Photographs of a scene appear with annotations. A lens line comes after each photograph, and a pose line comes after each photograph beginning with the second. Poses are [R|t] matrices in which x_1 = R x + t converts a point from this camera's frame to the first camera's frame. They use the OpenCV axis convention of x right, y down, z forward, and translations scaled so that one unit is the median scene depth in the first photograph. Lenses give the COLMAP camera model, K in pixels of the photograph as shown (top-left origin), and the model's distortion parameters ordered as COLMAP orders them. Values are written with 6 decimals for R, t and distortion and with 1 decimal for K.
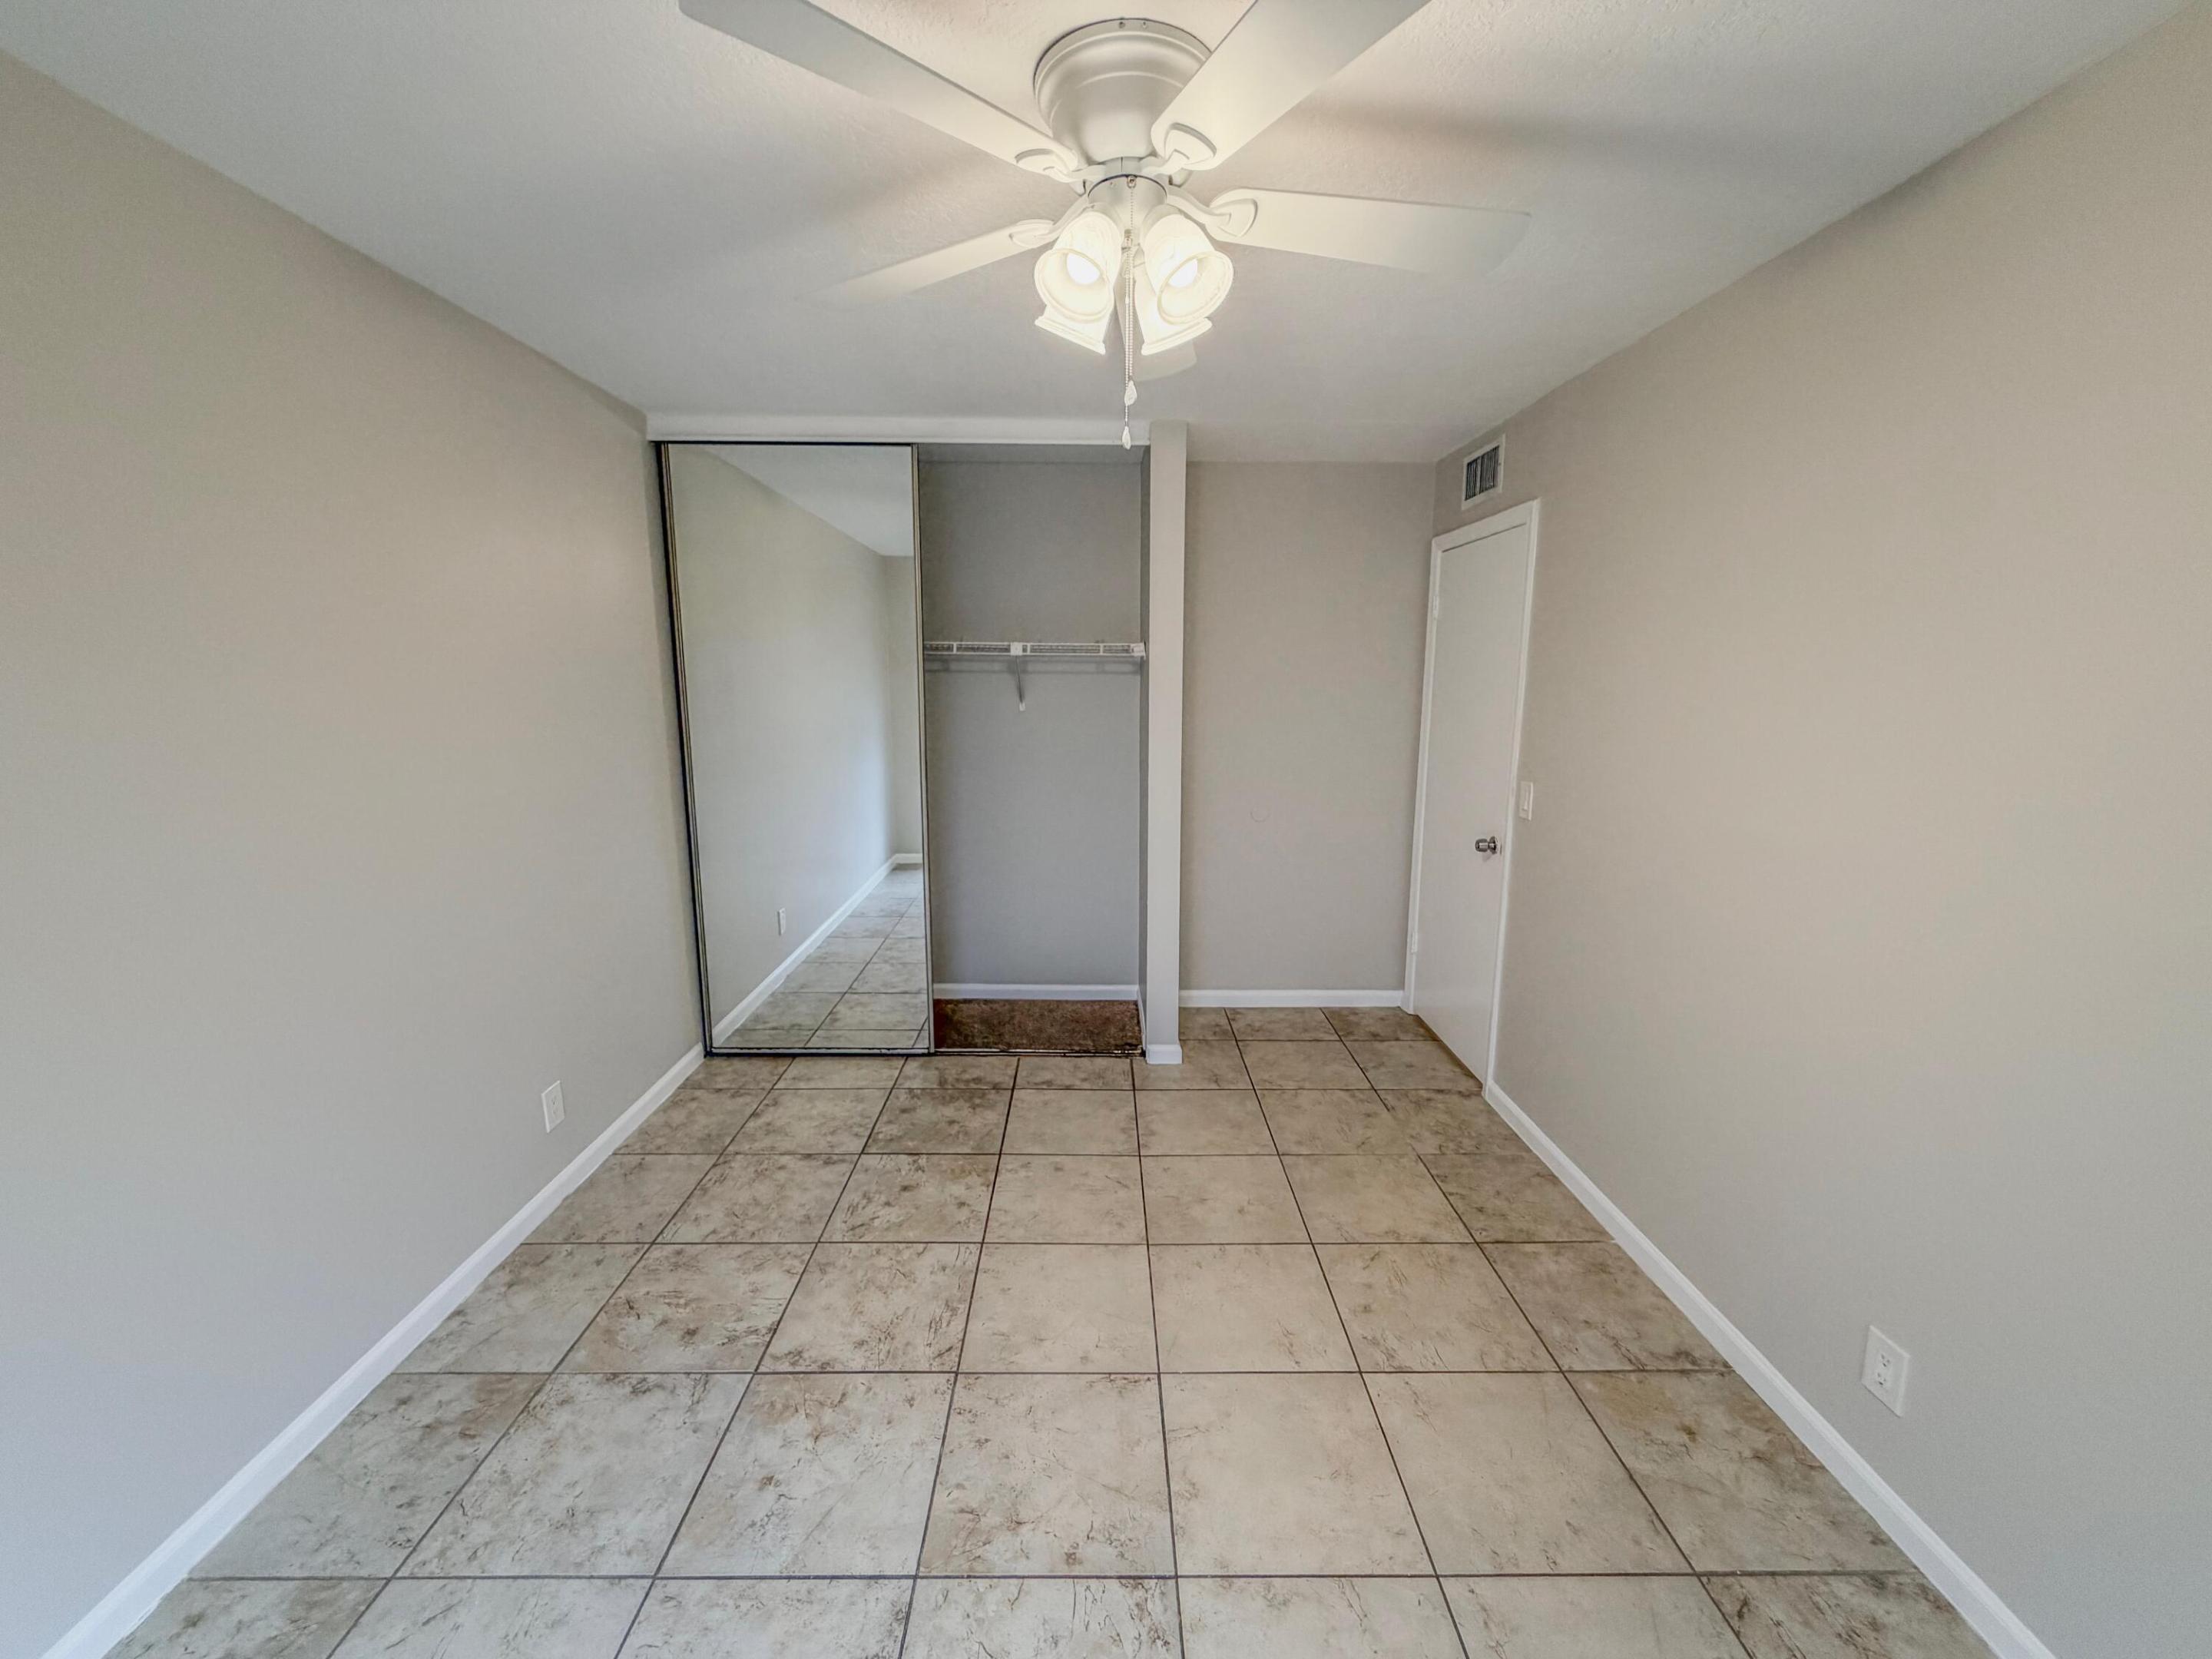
lens RADIAL K [[879.2, 0, 1109.2], [0, 879.2, 827.9], [0, 0, 1]] dist [0.000728, 0.000314]
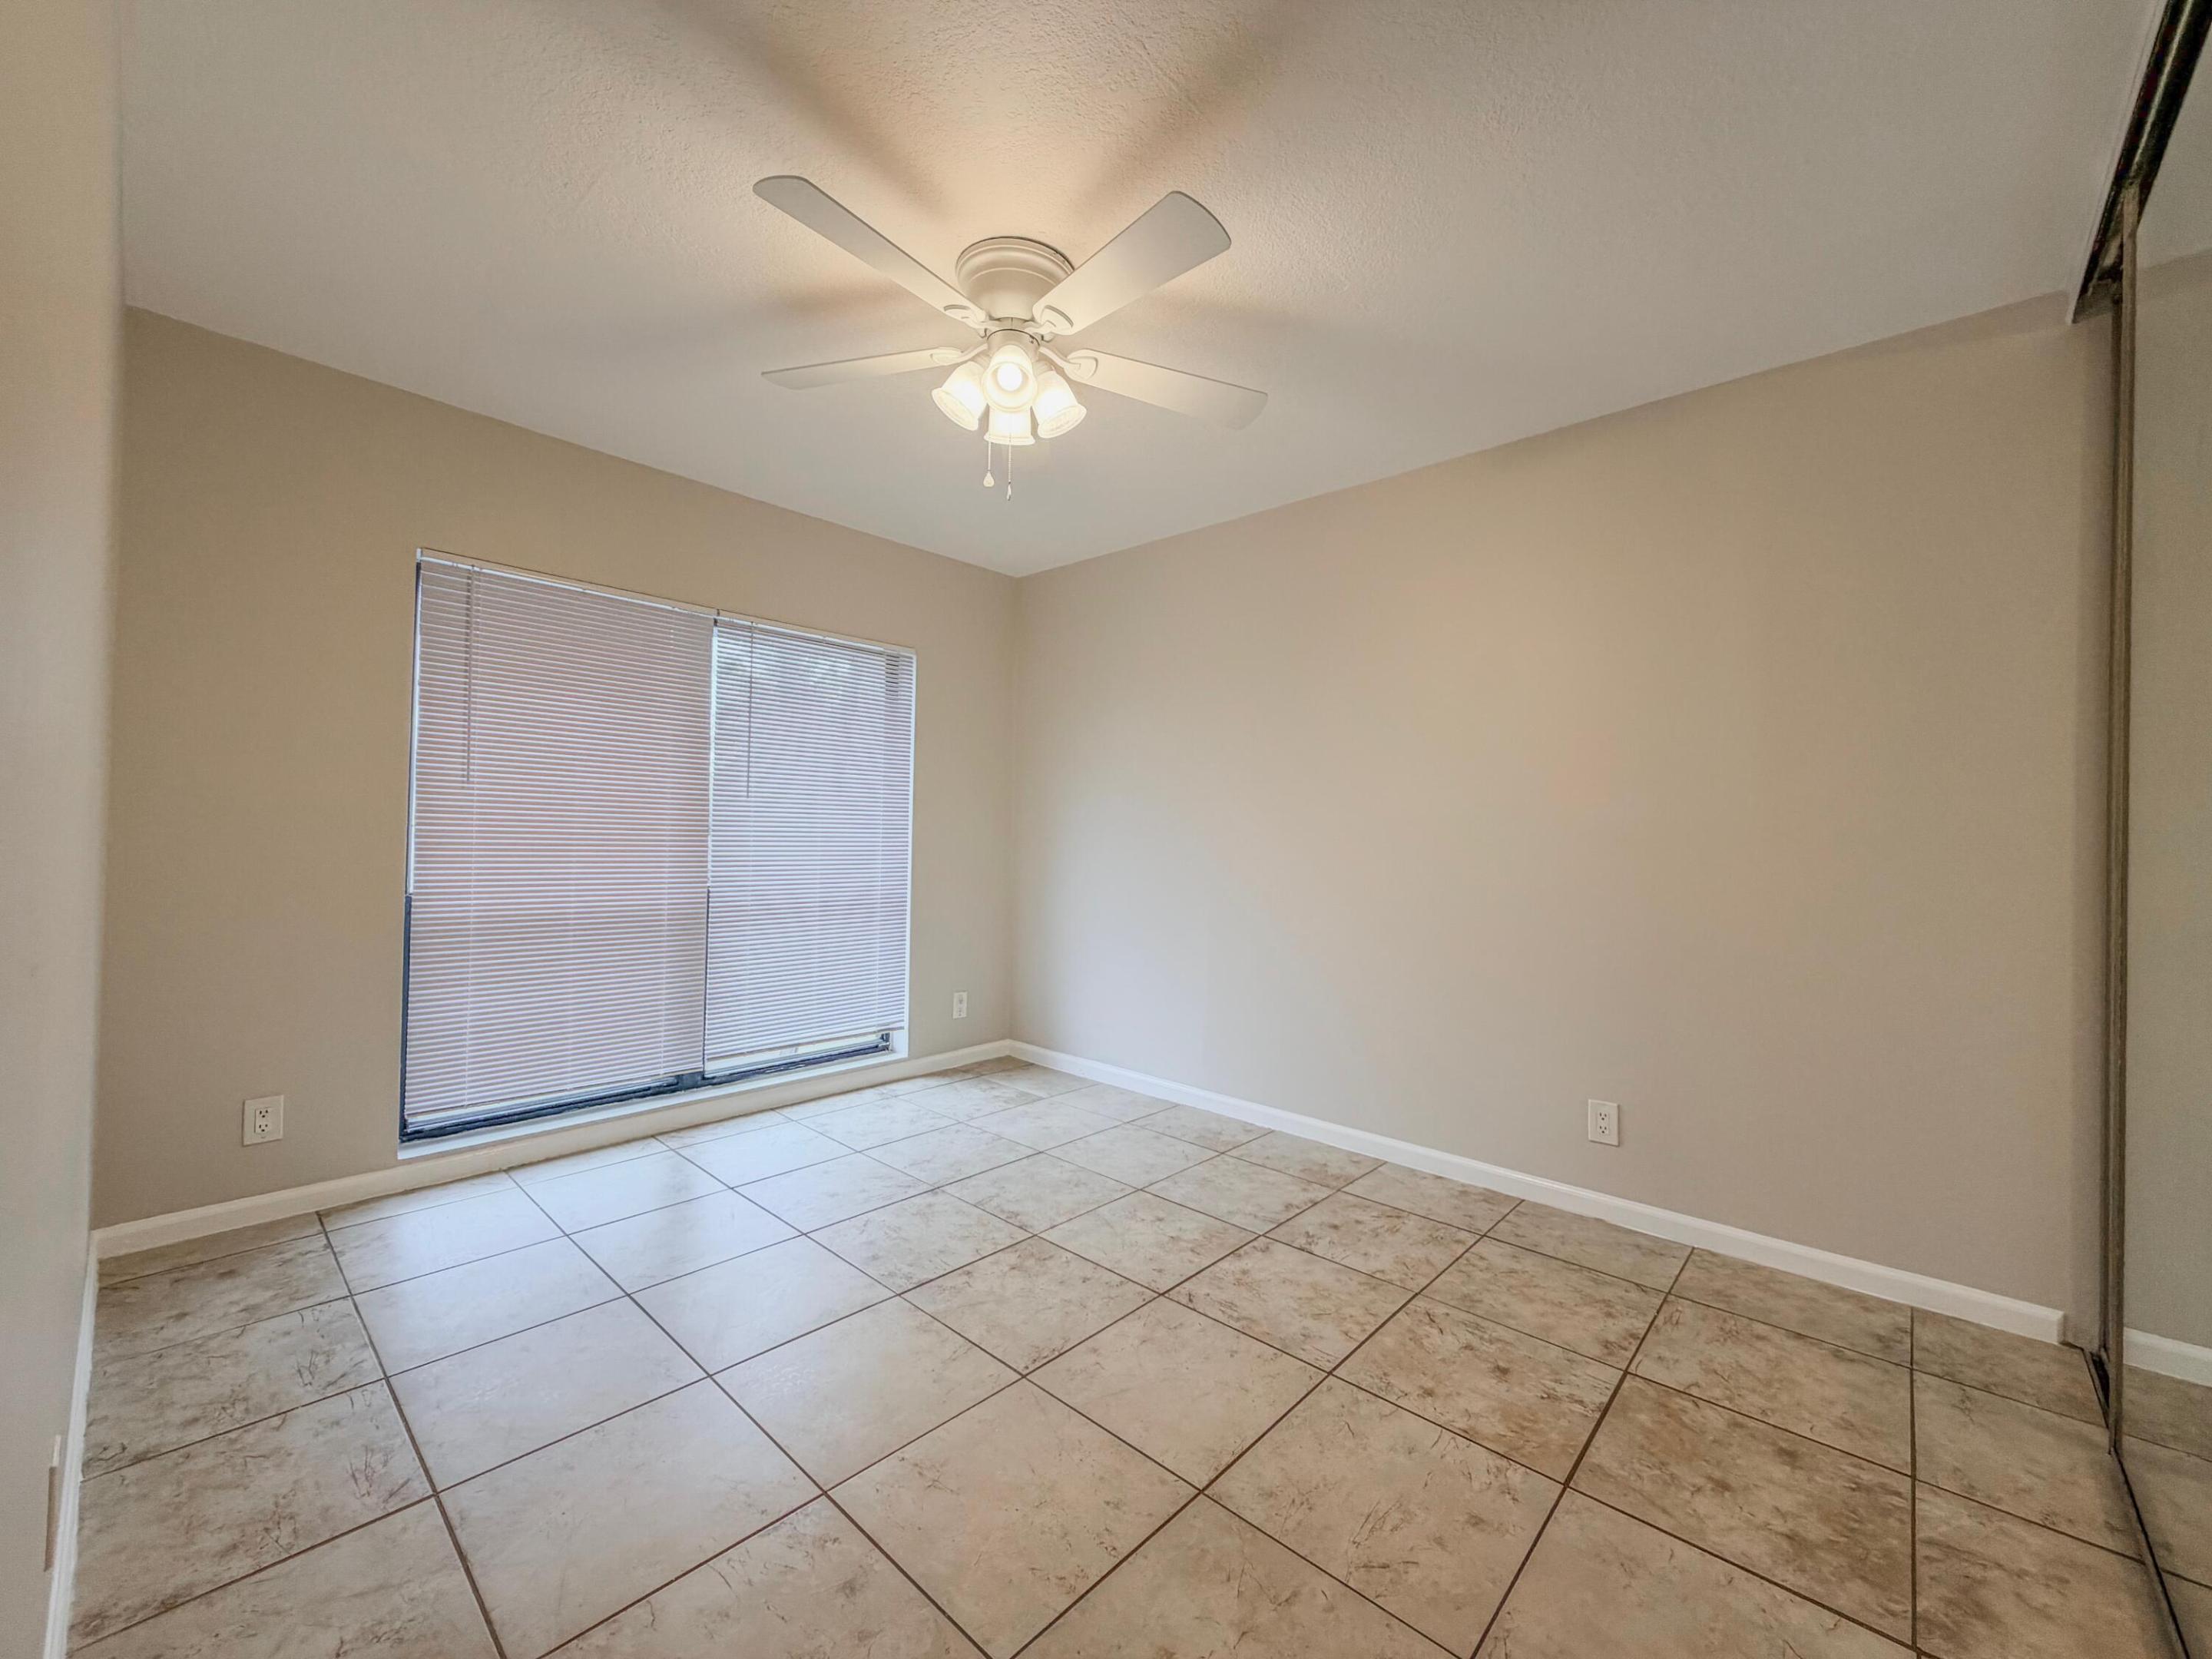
lens RADIAL K [[879.2, 0, 1109.2], [0, 879.2, 827.9], [0, 0, 1]] dist [0.000728, 0.000314]
pose [[-0.681977, -0.025893, -0.730915, 0.573549], [-0.150389, 0.982982, 0.105497, -0.050356], [0.715745, 0.181868, -0.674265, 1.318233]]
